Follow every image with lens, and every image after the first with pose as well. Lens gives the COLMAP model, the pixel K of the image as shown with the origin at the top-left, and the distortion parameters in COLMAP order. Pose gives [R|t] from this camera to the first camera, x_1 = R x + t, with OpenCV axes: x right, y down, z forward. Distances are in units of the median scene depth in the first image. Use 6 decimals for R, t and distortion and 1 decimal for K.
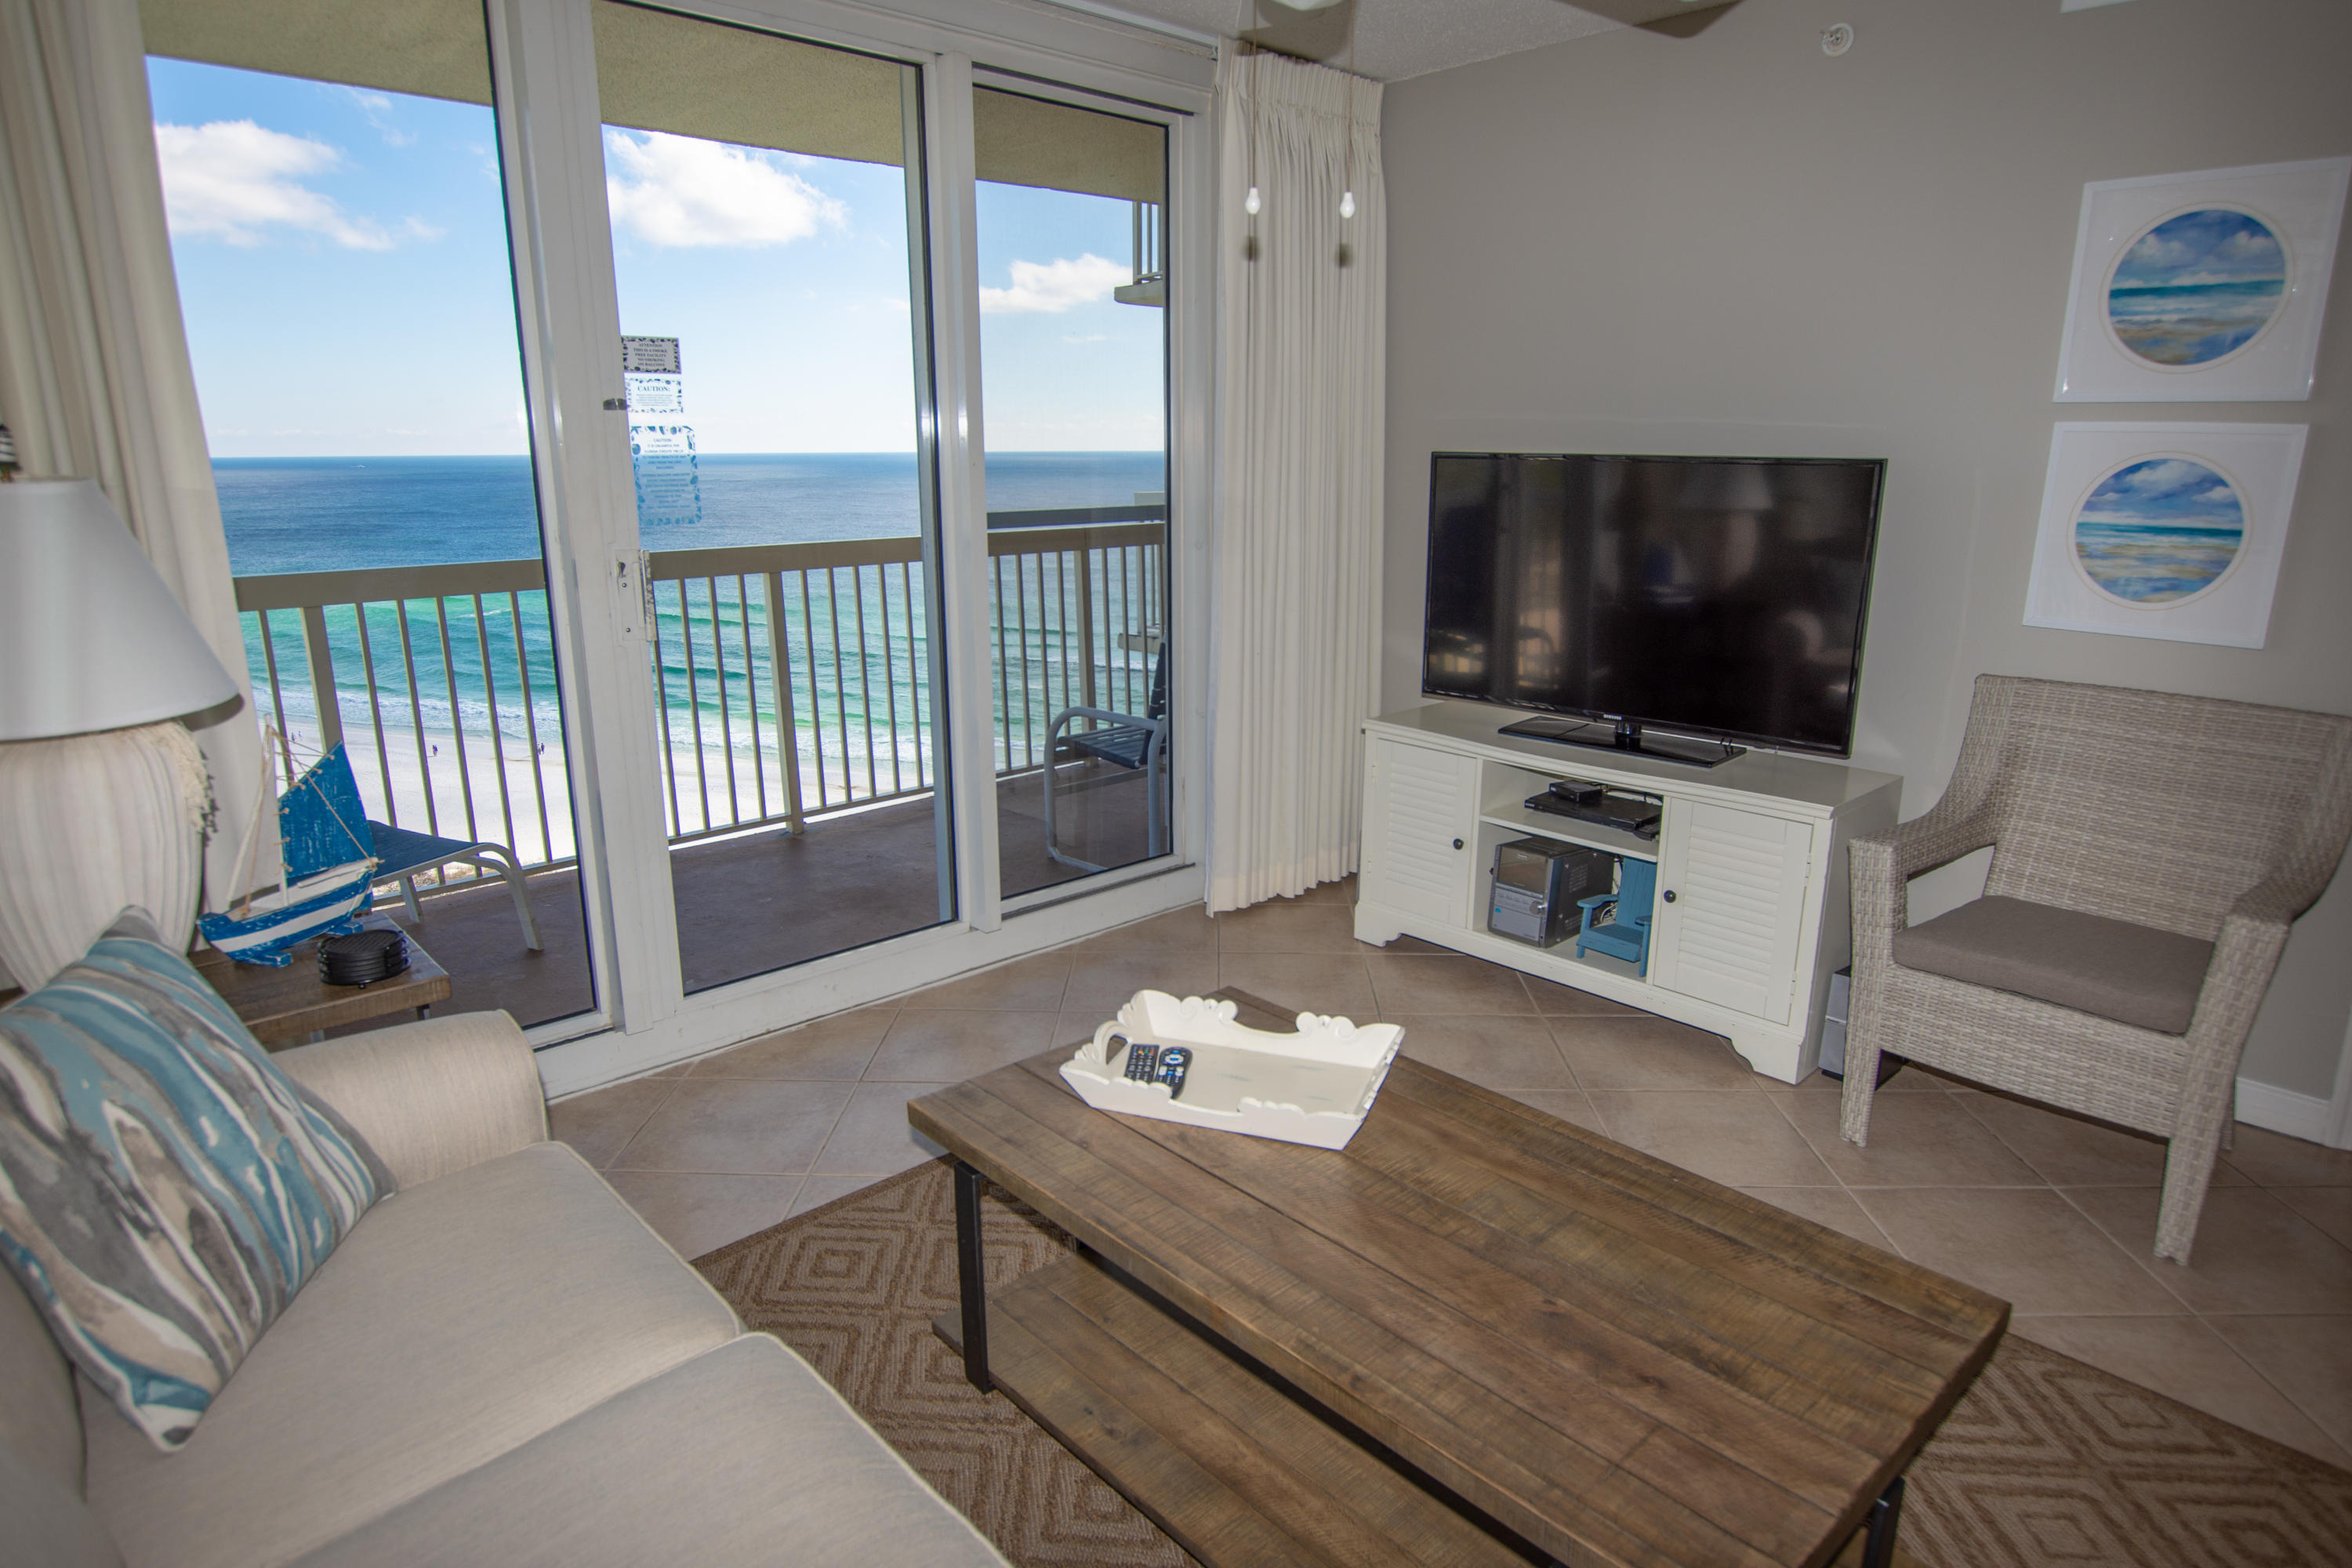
lens RADIAL K [[1406.9, 0, 1188.1], [0, 1406.9, 781.7], [0, 0, 1]] dist [-0.005566, -0.003156]
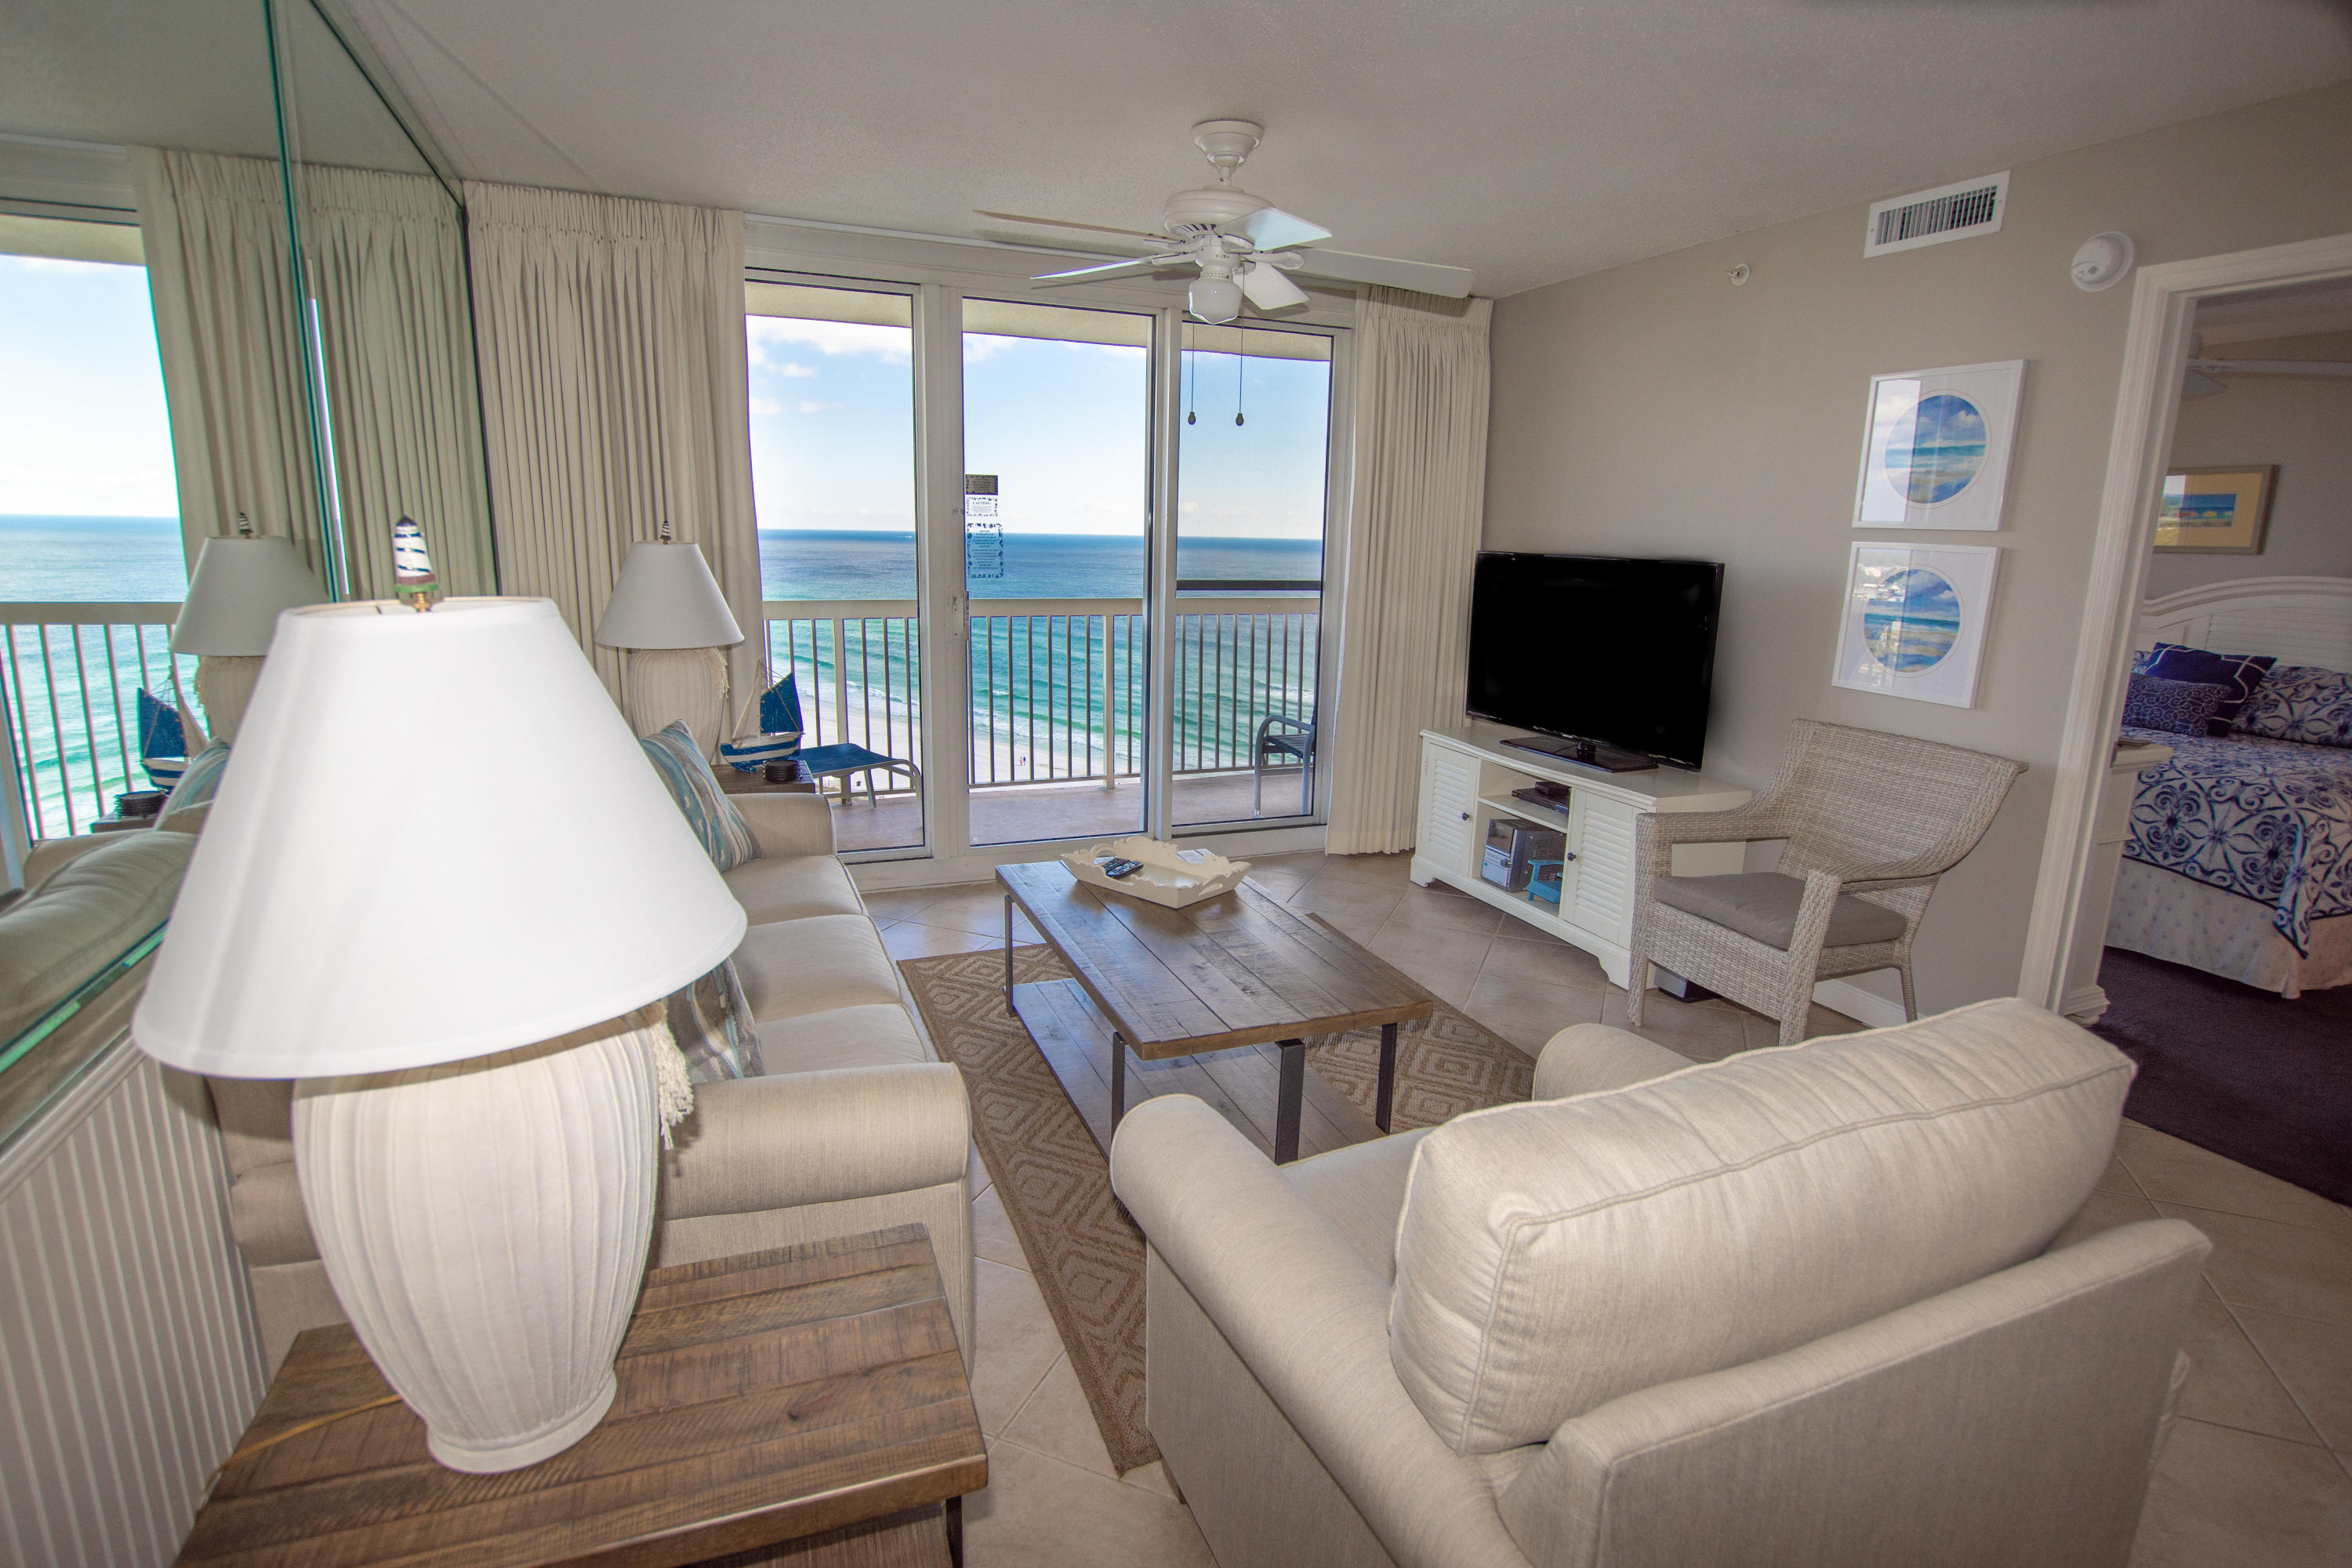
lens RADIAL K [[1206.1, 0, 1168.1], [0, 1206.1, 788.9], [0, 0, 1]] dist [-0.004660, -0.028919]
pose [[0.928955, 0.098145, -0.356946, 0.411669], [-0.108898, 0.994002, -0.010098, 0.072768], [0.353814, 0.048251, 0.934071, -0.333317]]
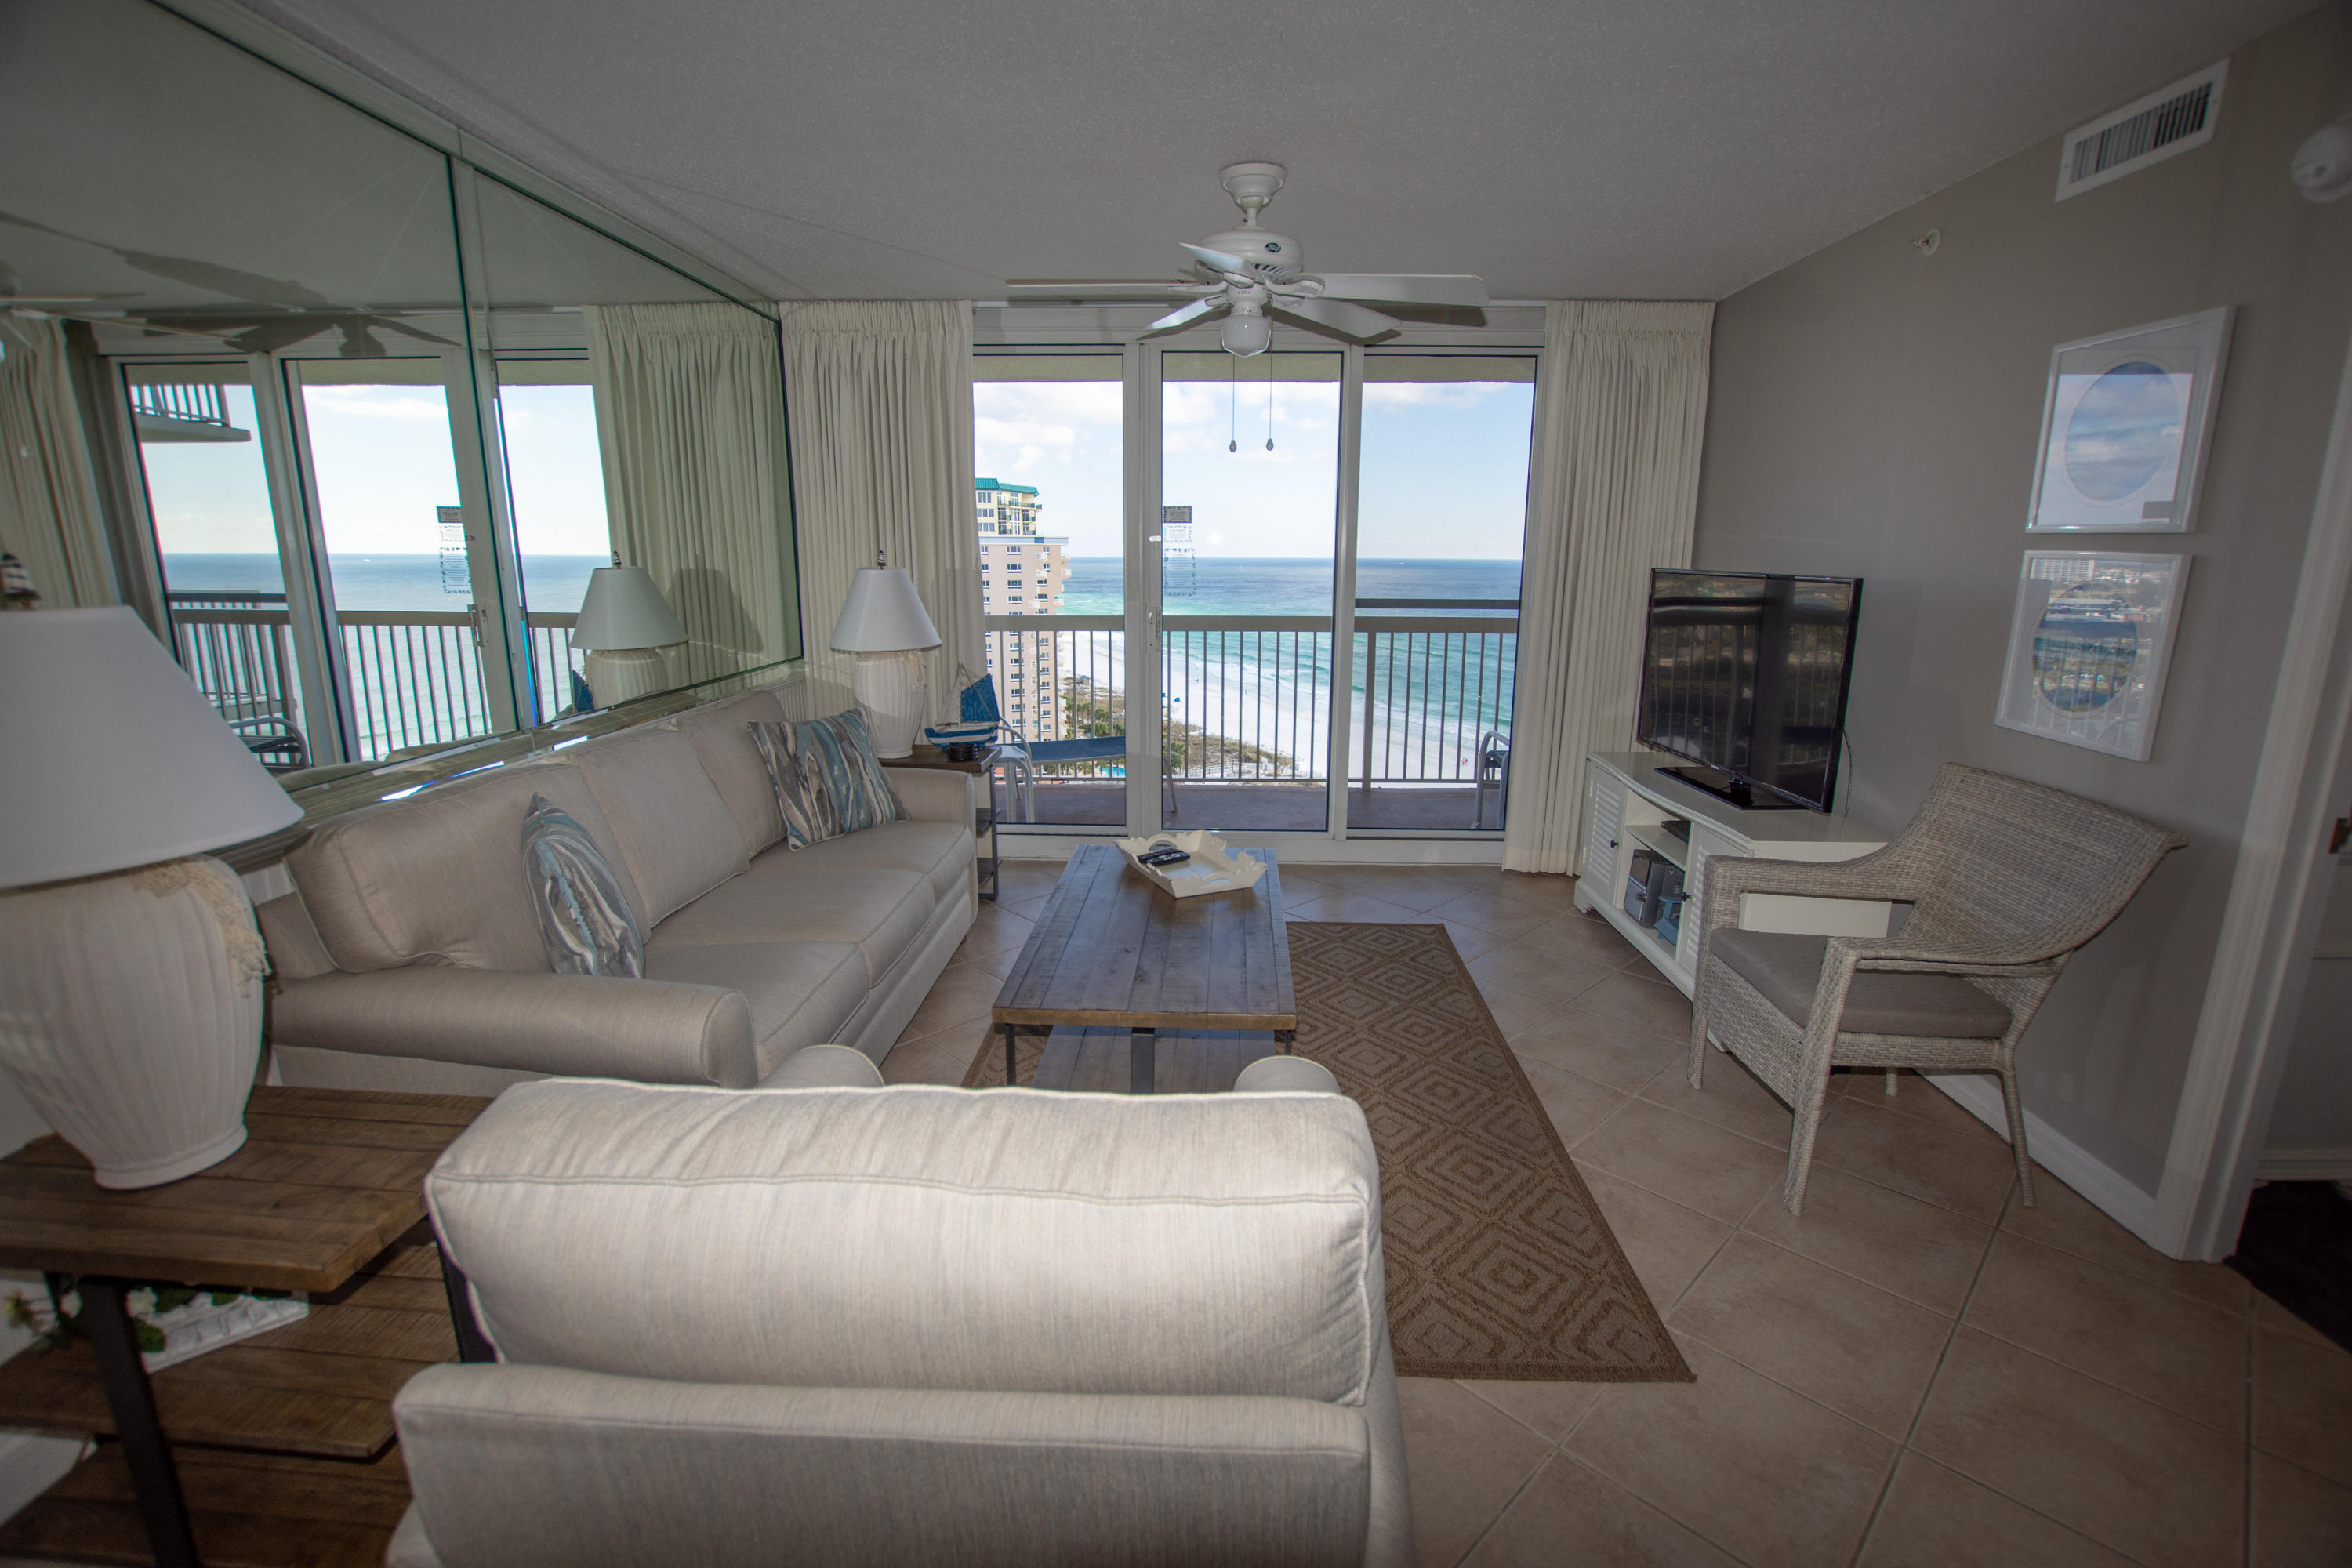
lens RADIAL K [[1058.4, 0, 1143.5], [0, 1058.4, 788.6], [0, 0, 1]] dist [-0.029011, 0.000121]
pose [[0.679934, 0.163231, -0.714874, 0.724084], [-0.174646, 0.982903, 0.058321, 0.012232], [0.712172, 0.085196, 0.696817, -0.087643]]
